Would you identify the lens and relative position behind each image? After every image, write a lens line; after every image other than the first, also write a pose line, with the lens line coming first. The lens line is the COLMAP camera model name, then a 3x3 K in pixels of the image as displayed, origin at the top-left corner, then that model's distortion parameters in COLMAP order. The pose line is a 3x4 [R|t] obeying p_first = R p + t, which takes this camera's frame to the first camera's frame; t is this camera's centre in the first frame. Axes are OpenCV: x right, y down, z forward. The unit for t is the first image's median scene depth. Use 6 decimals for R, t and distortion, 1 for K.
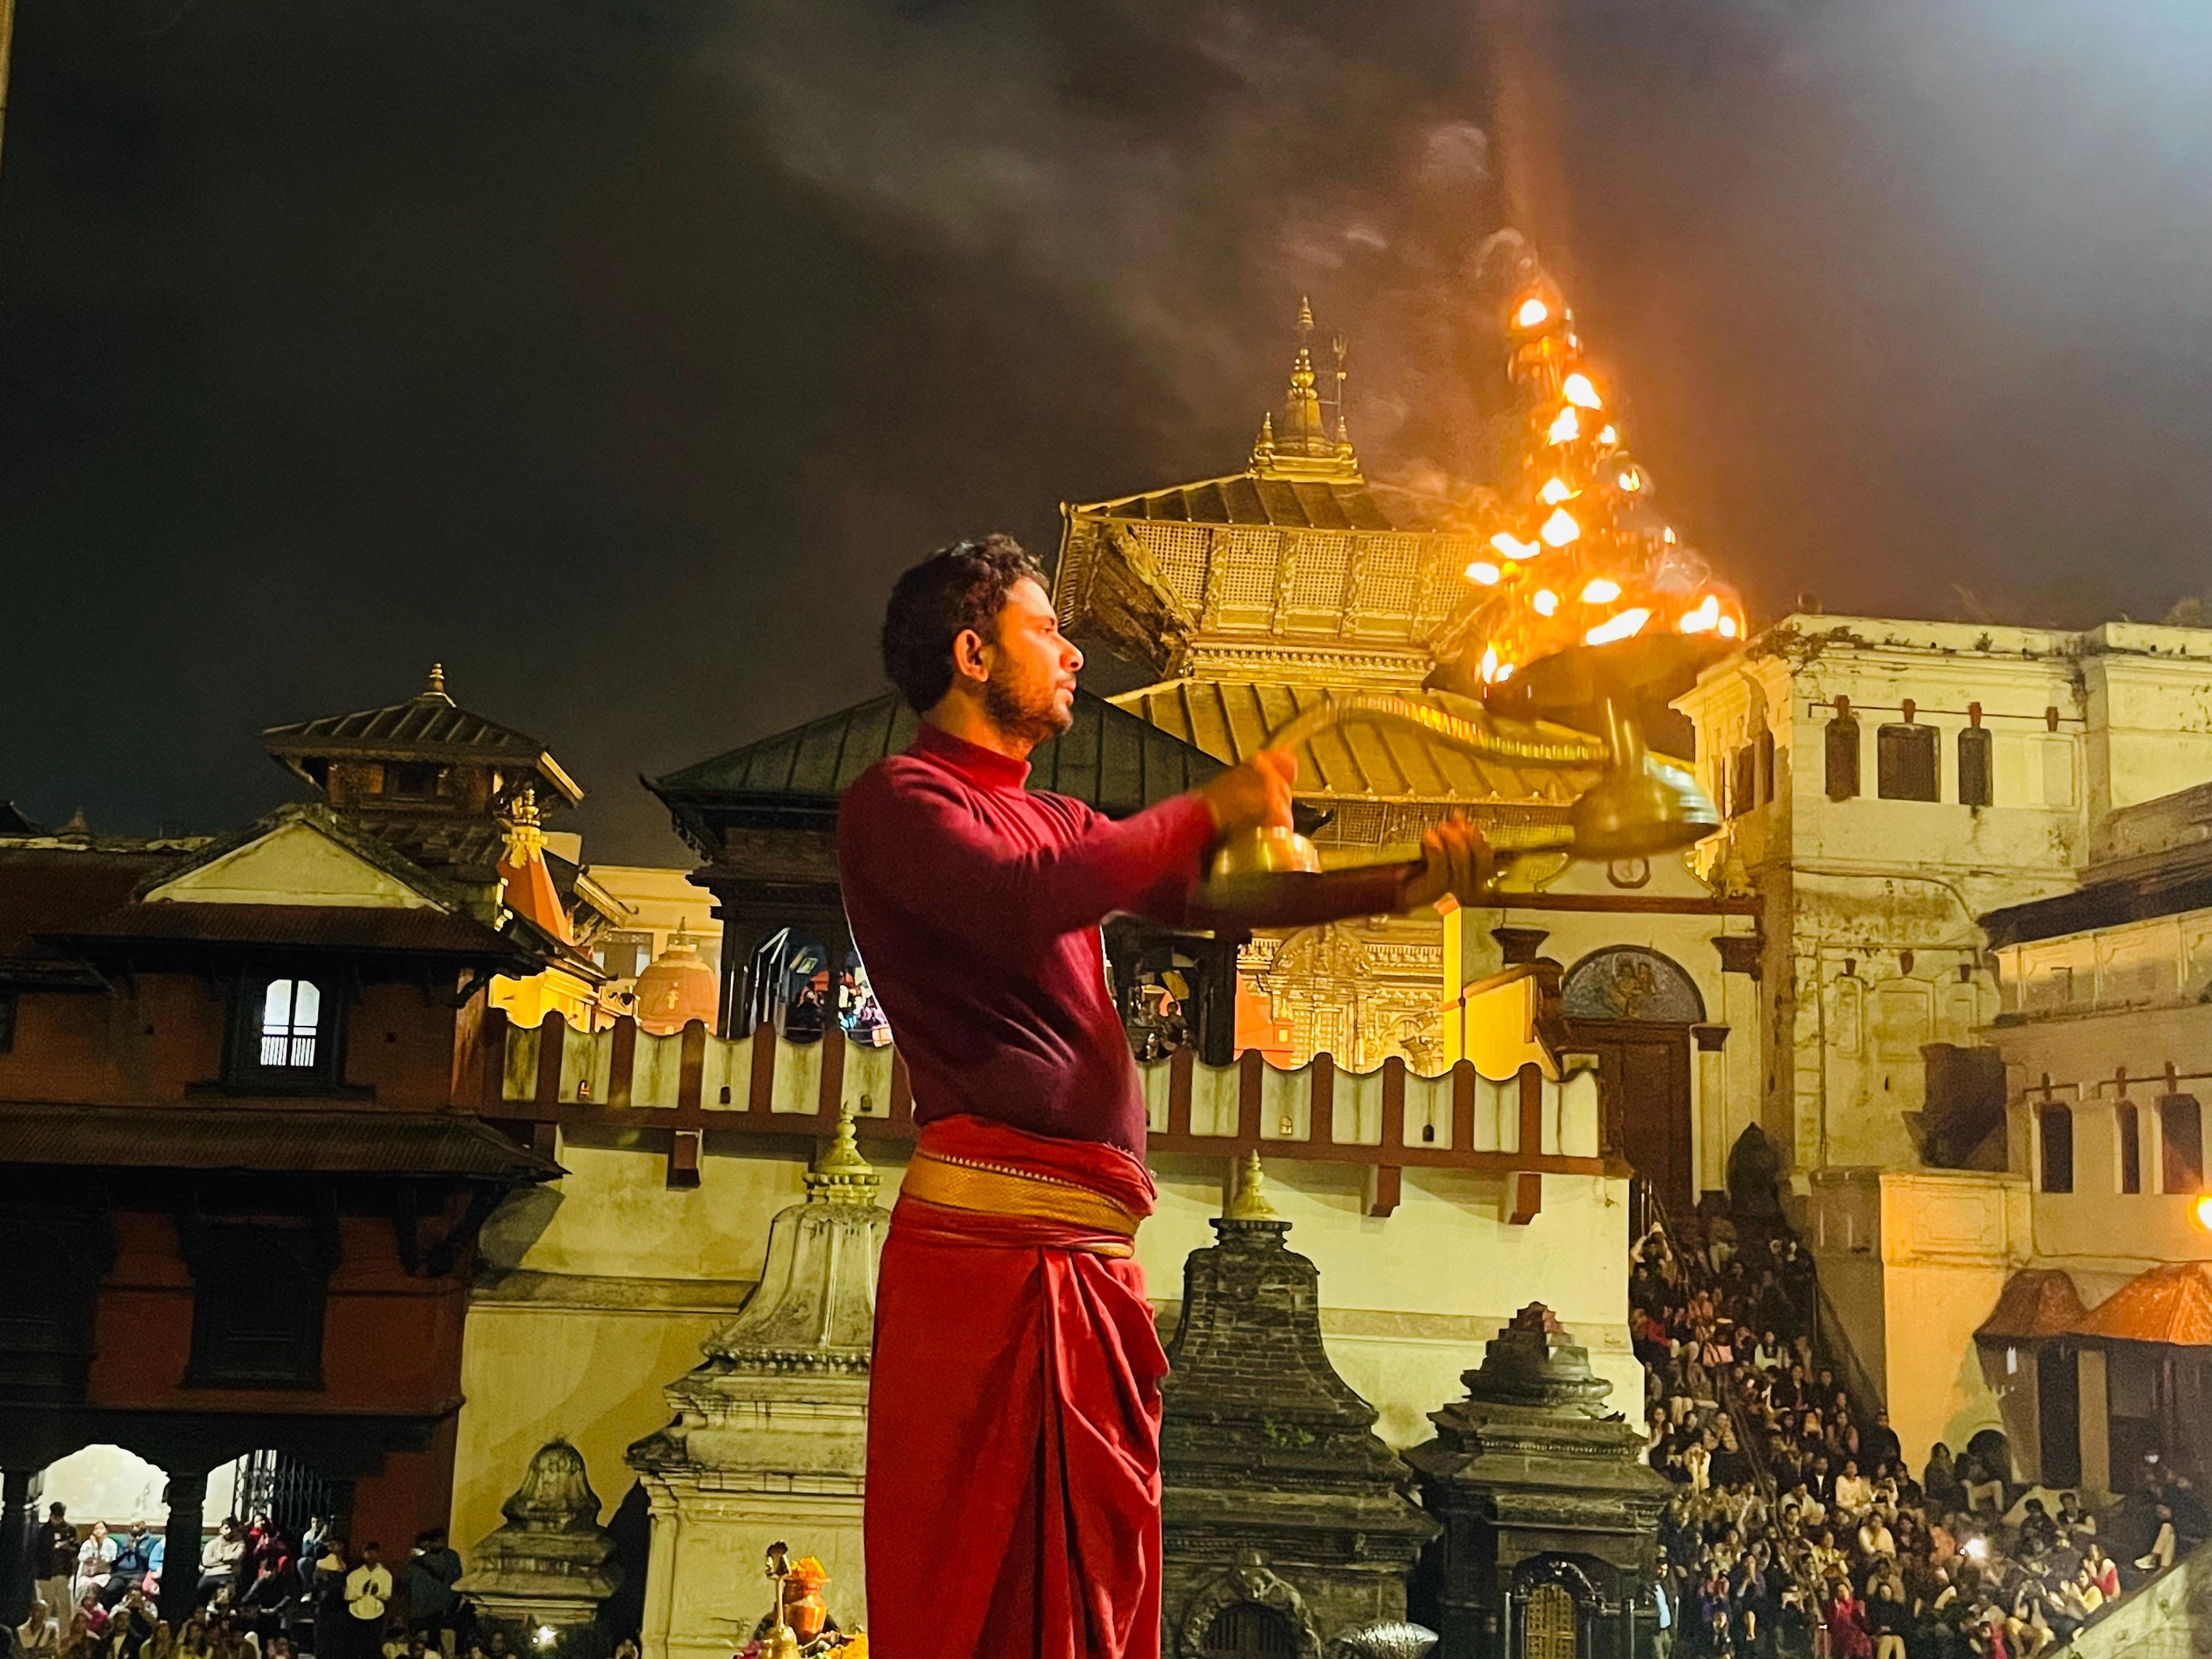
lens RADIAL K [[2491.0, 0, 1090.9], [0, 2491.0, 823.2], [0, 0, 1]] dist [0.064316, 0.000000]
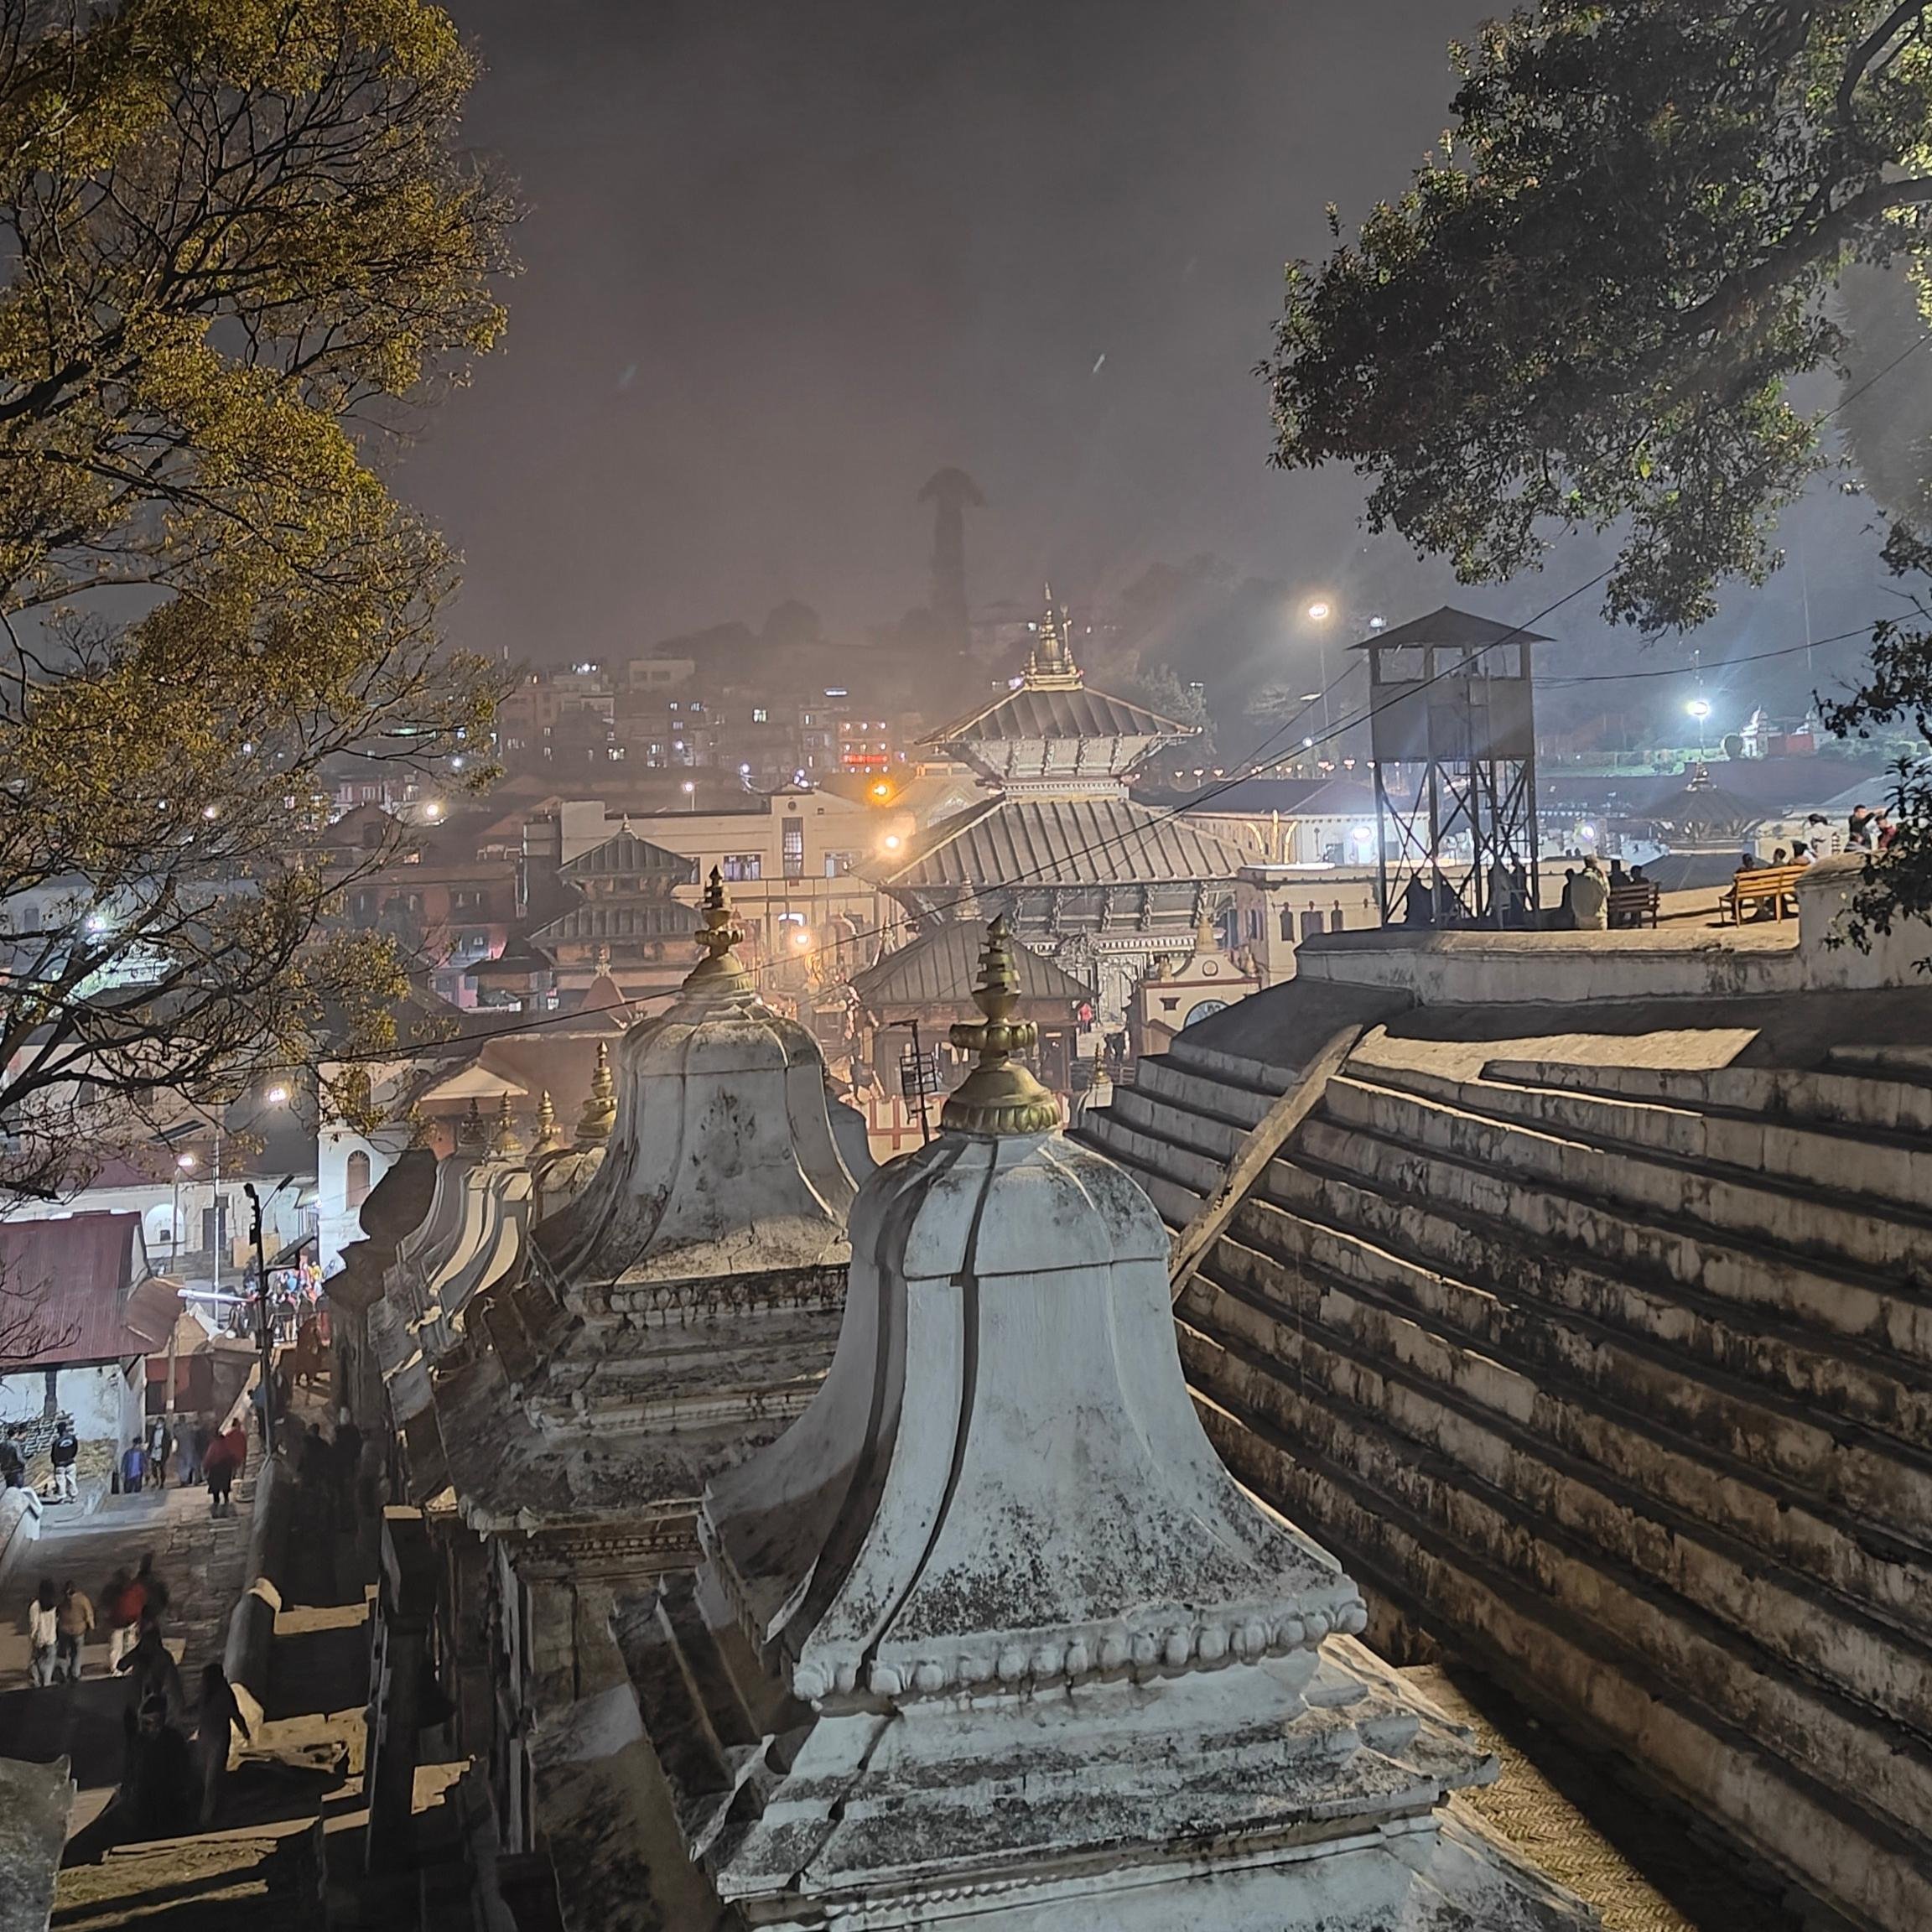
lens RADIAL K [[2717.8, 0, 977.8], [0, 2717.8, 954.5], [0, 0, 1]] dist [0.024993, 0.000000]
pose [[0.994044, -0.077965, 0.076141, -0.242424], [0.056459, 0.966052, 0.252103, -0.758825], [-0.093212, -0.246302, 0.964700, -1.761269]]
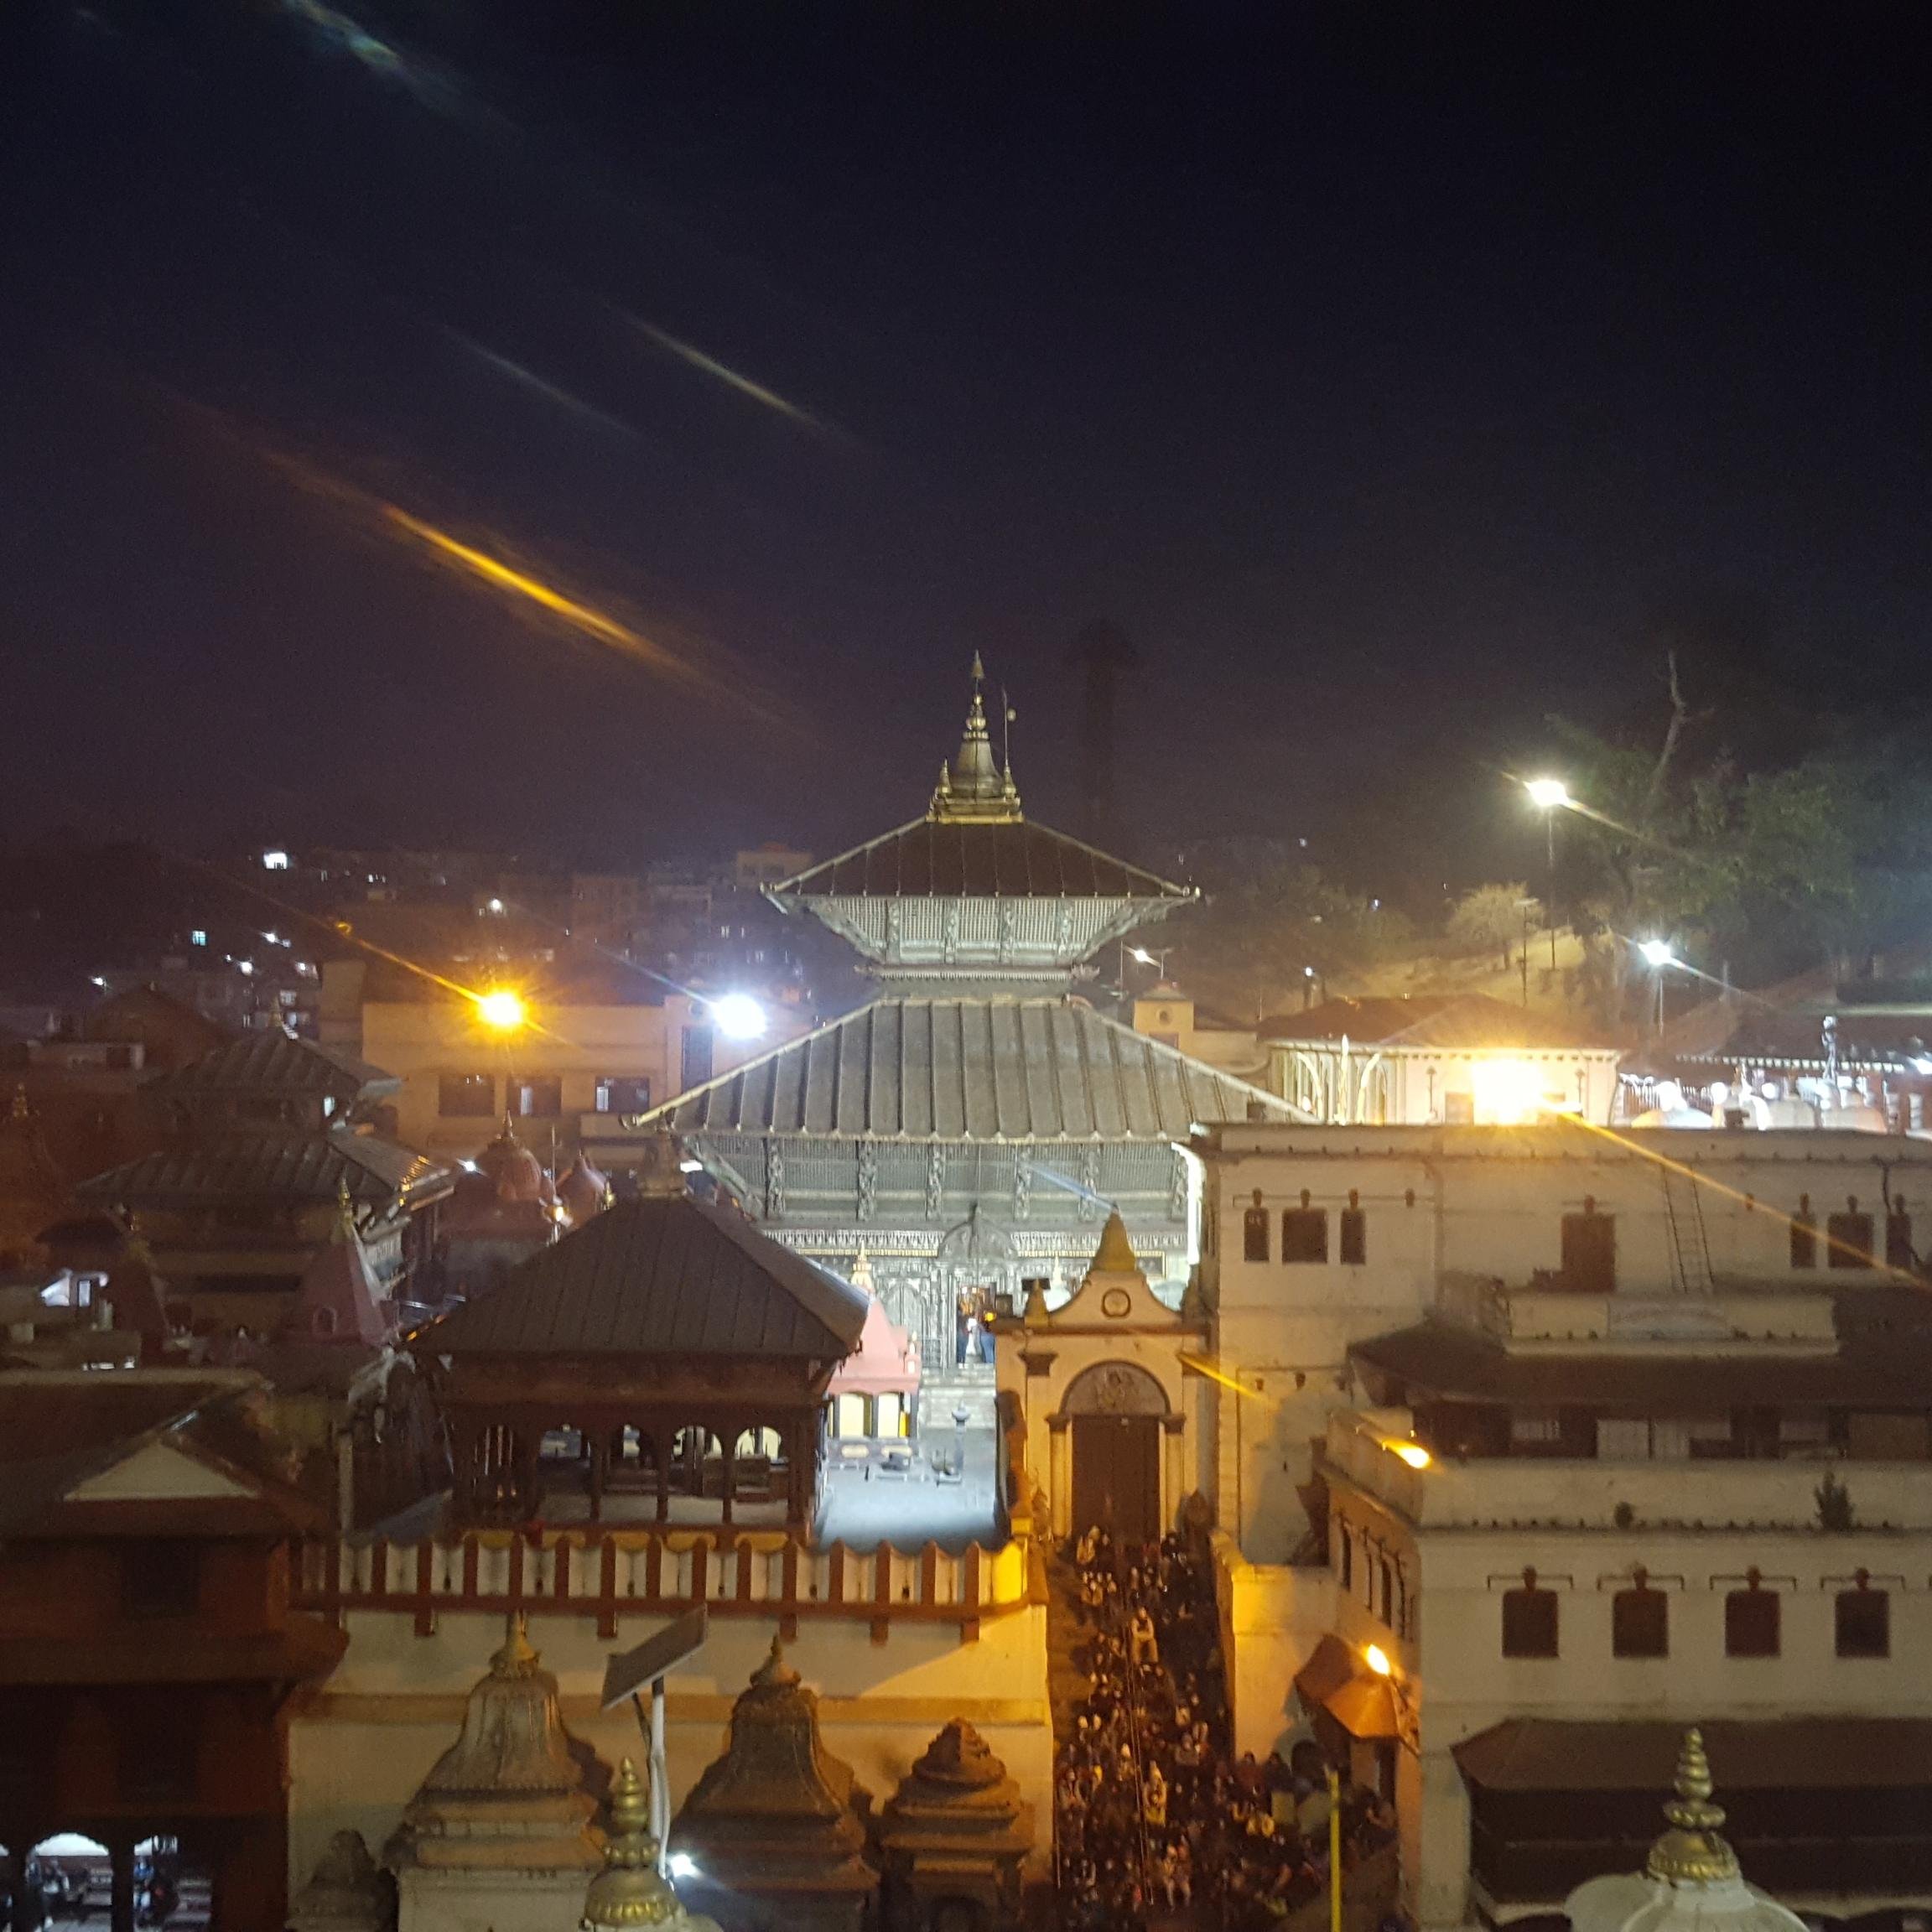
lens RADIAL K [[2717.8, 0, 1014.9], [0, 2717.8, 933.5], [0, 0, 1]] dist [0.024993, 0.000000]
pose [[0.999009, -0.032723, -0.030171, 0.228471], [0.036983, 0.987440, 0.153606, -0.454751], [0.024765, -0.154570, 0.987671, -0.502305]]
